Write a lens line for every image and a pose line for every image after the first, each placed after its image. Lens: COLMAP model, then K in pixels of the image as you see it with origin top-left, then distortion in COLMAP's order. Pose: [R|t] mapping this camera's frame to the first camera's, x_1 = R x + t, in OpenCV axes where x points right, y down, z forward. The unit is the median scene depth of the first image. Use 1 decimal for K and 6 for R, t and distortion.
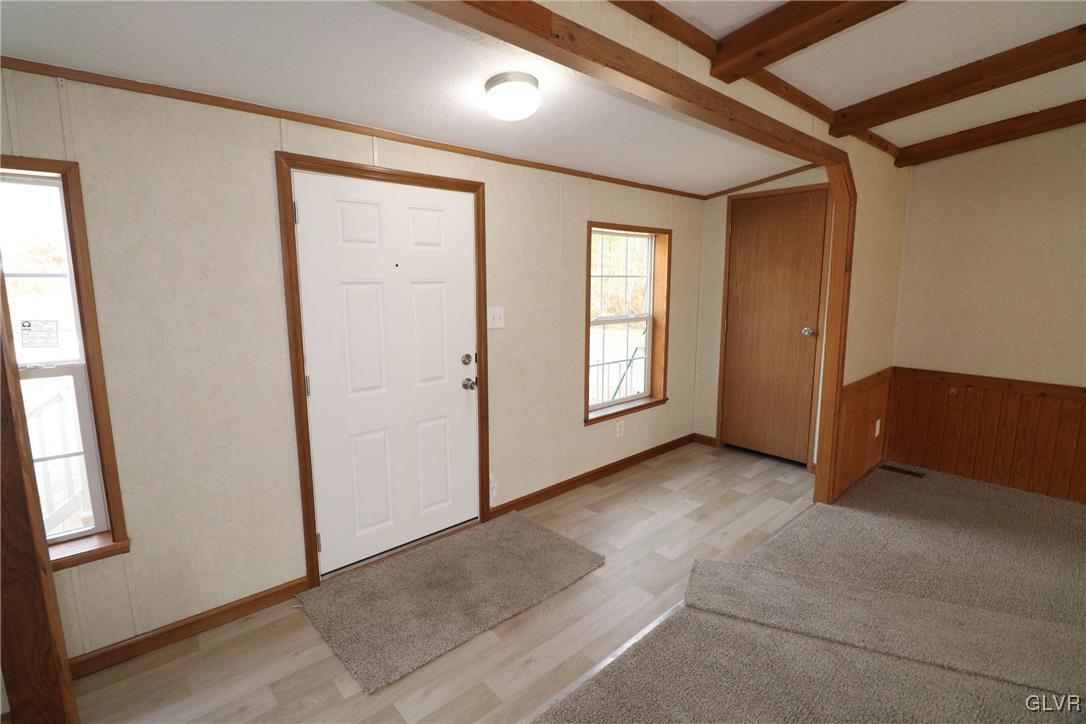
lens RADIAL K [[503.8, 0, 542.1], [0, 503.8, 355.9], [0, 0, 1]] dist [-0.002812, -0.008346]
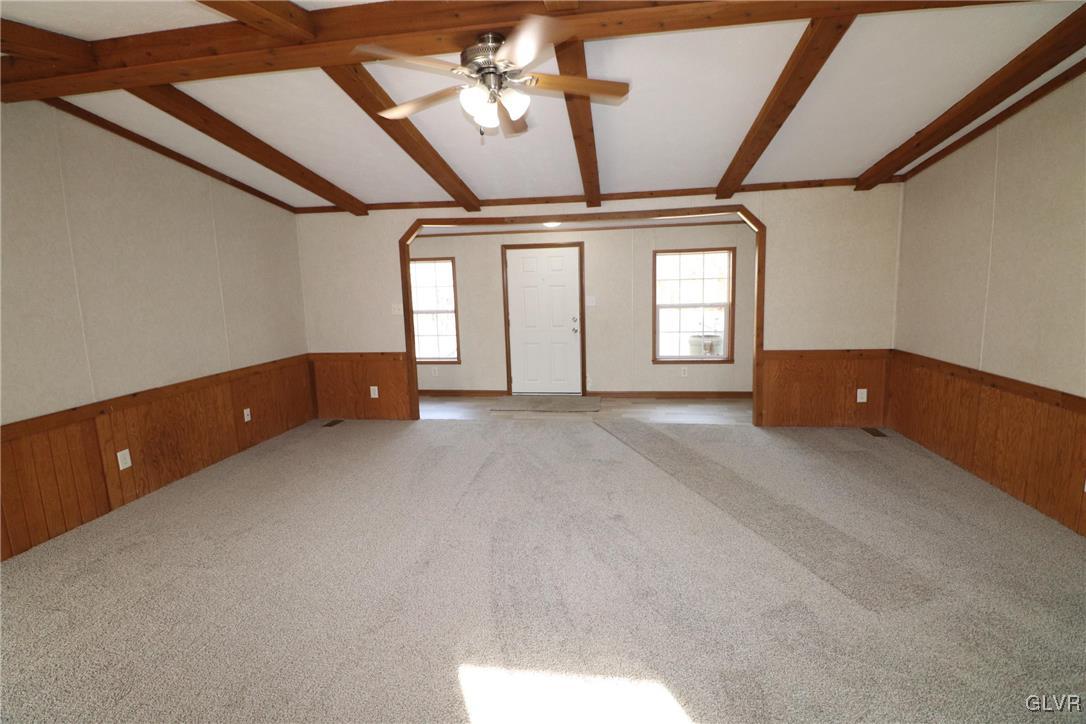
lens RADIAL K [[503.8, 0, 542.0], [0, 503.8, 357.7], [0, 0, 1]] dist [-0.002812, -0.008346]
pose [[0.653411, 0.091778, -0.751419, 1.458219], [-0.087521, 0.995126, 0.045439, 0.087835], [0.751927, 0.036074, 0.658259, -0.595295]]
